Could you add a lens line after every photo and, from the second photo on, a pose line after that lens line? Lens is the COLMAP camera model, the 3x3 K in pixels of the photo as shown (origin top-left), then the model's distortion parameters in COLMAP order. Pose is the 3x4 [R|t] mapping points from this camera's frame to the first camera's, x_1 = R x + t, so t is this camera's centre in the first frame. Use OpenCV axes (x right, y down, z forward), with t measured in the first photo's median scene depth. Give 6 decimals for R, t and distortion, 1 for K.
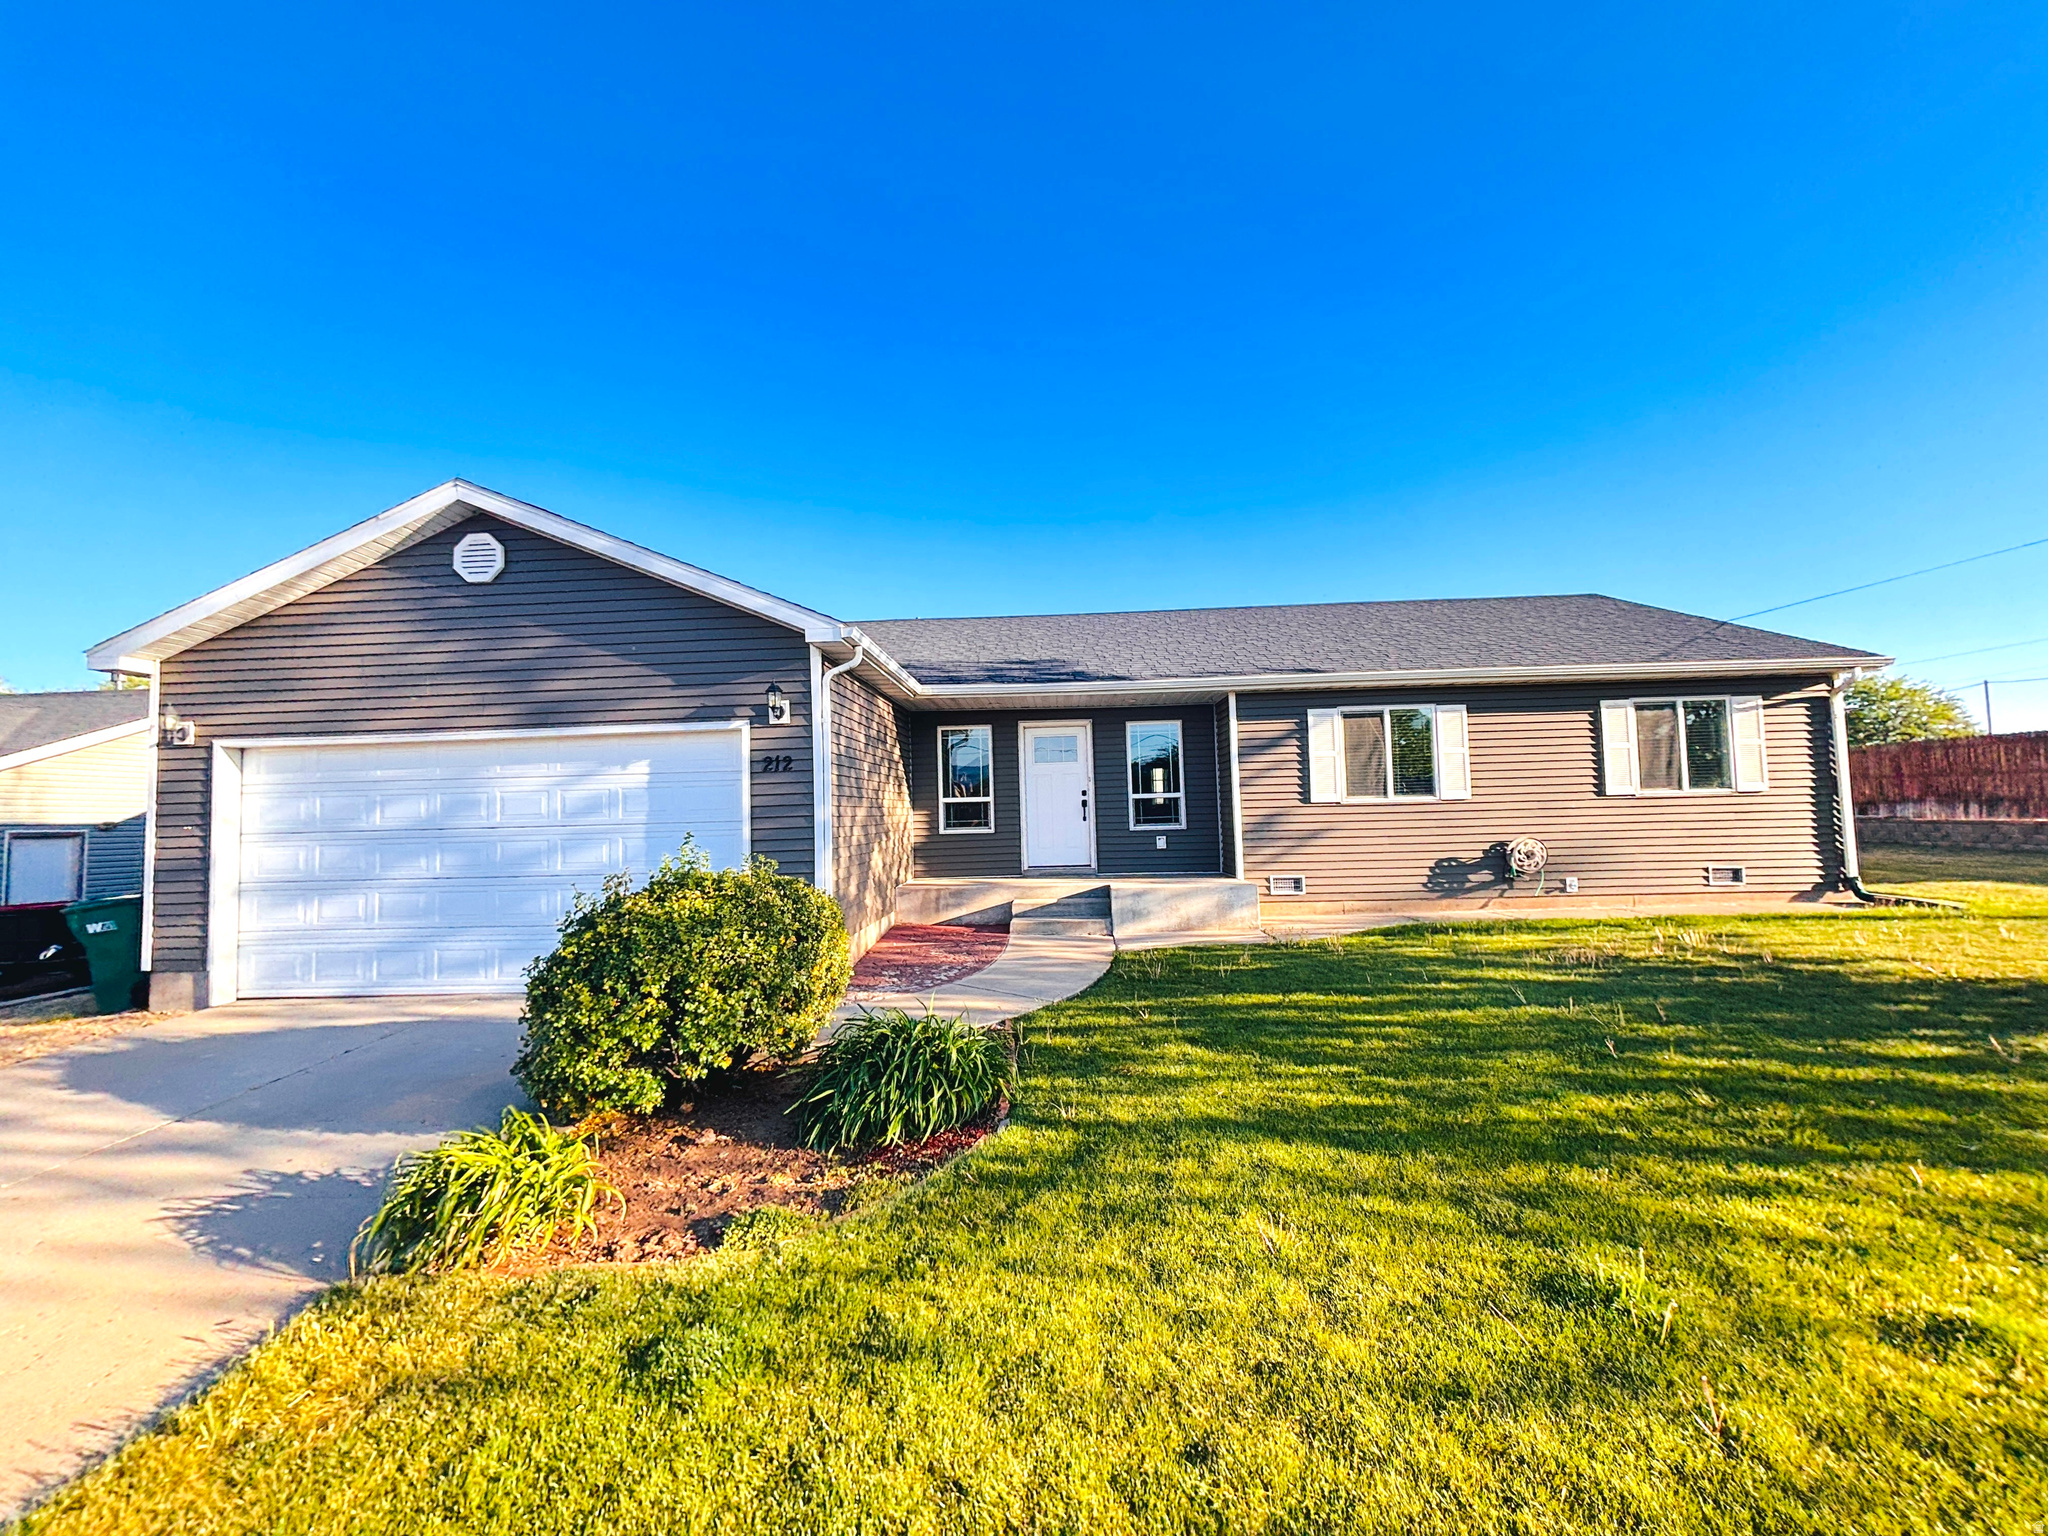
lens RADIAL K [[824.8, 0, 1024.0], [0, 824.8, 768.0], [0, 0, 1]] dist [0.003610, -0.000311]
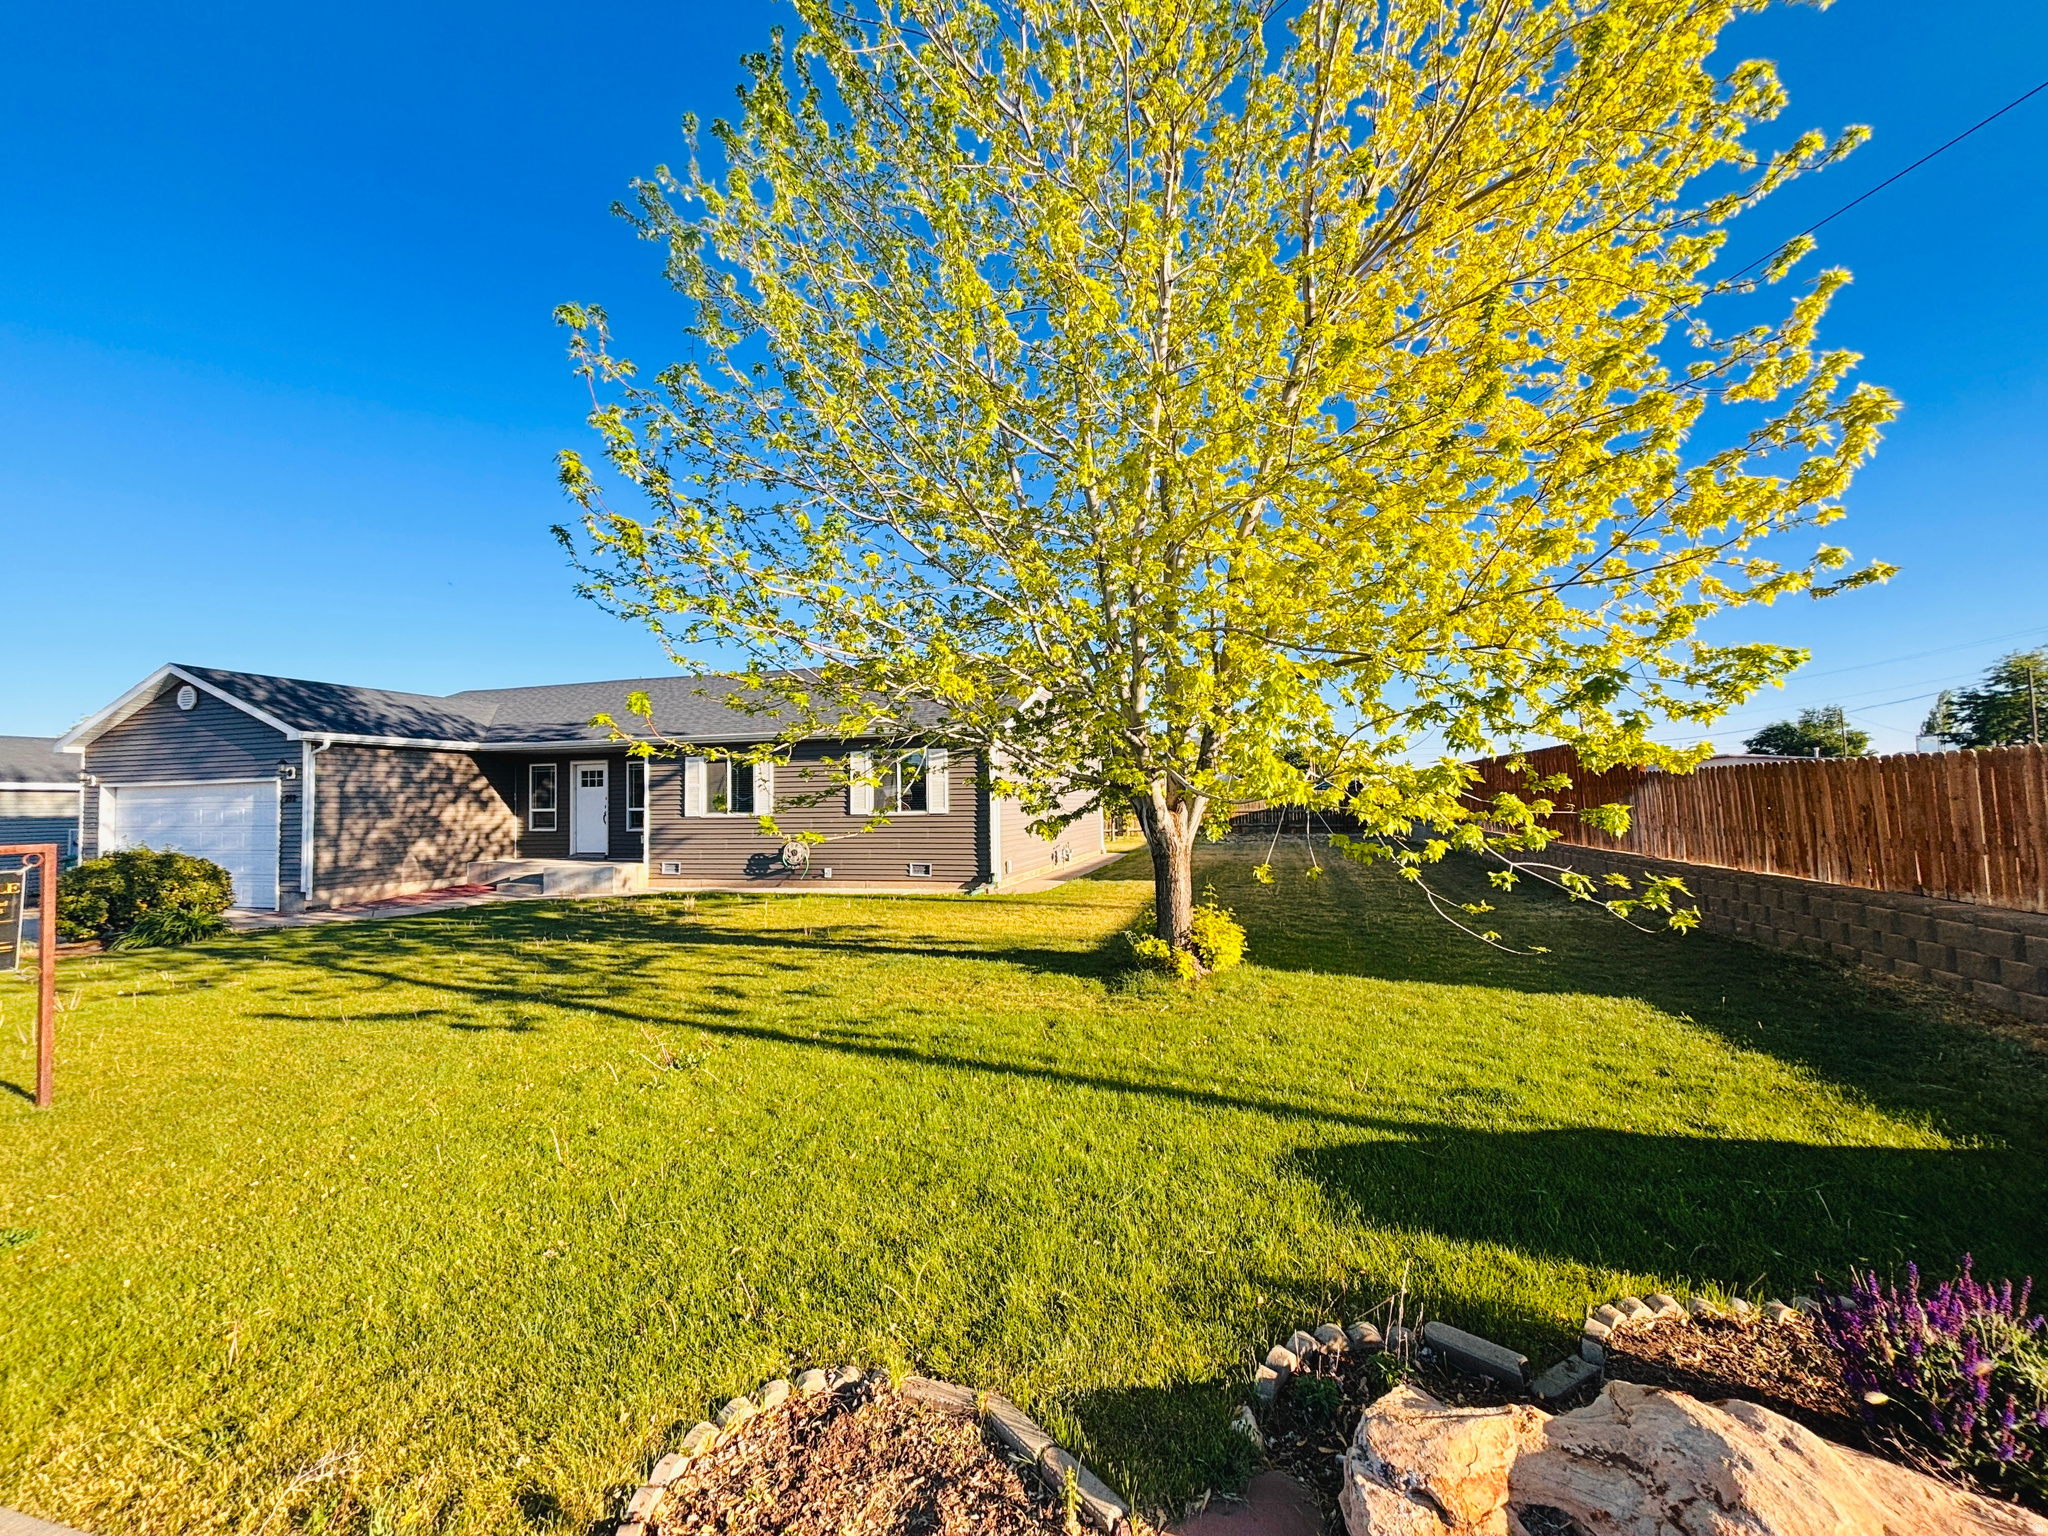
lens RADIAL K [[824.8, 0, 1024.0], [0, 824.8, 768.0], [0, 0, 1]] dist [0.003610, -0.000311]
pose [[0.973051, 0.000125, -0.230590, 1.349018], [0.004203, 0.999824, 0.018276, -0.077986], [0.230552, -0.018753, 0.972879, -0.391093]]
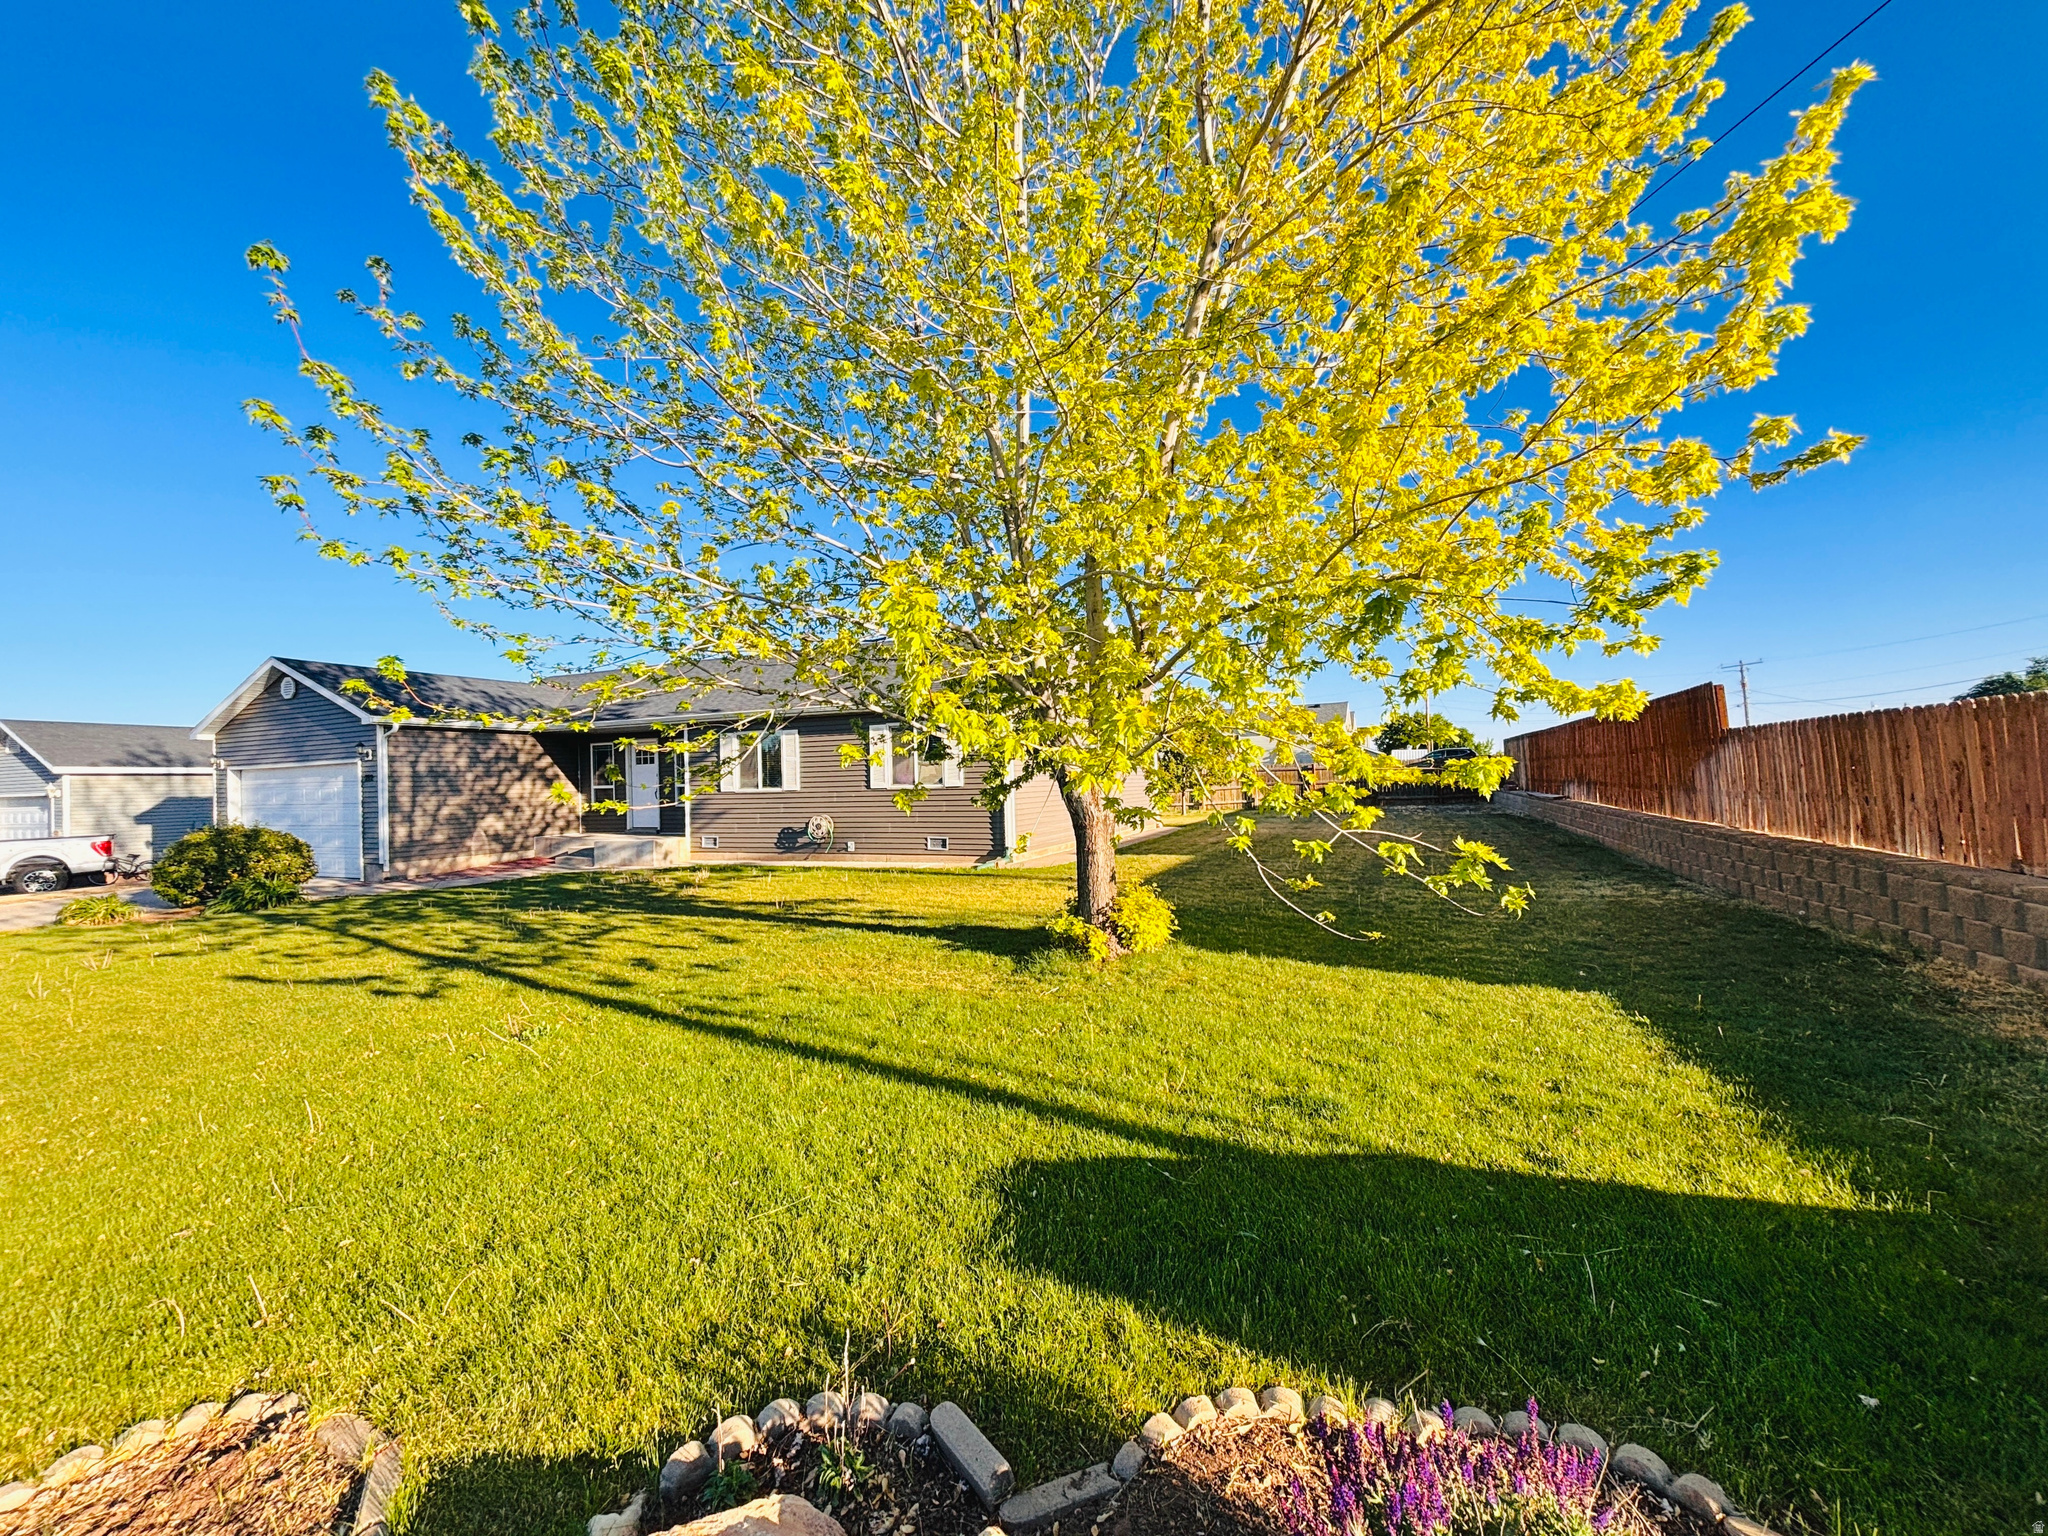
lens RADIAL K [[824.8, 0, 1024.0], [0, 824.8, 768.0], [0, 0, 1]] dist [0.003610, -0.000311]
pose [[0.933031, -0.004746, -0.359764, 1.492629], [0.022937, 0.998664, 0.046313, -0.066620], [0.359064, -0.051463, 0.931893, -0.298356]]
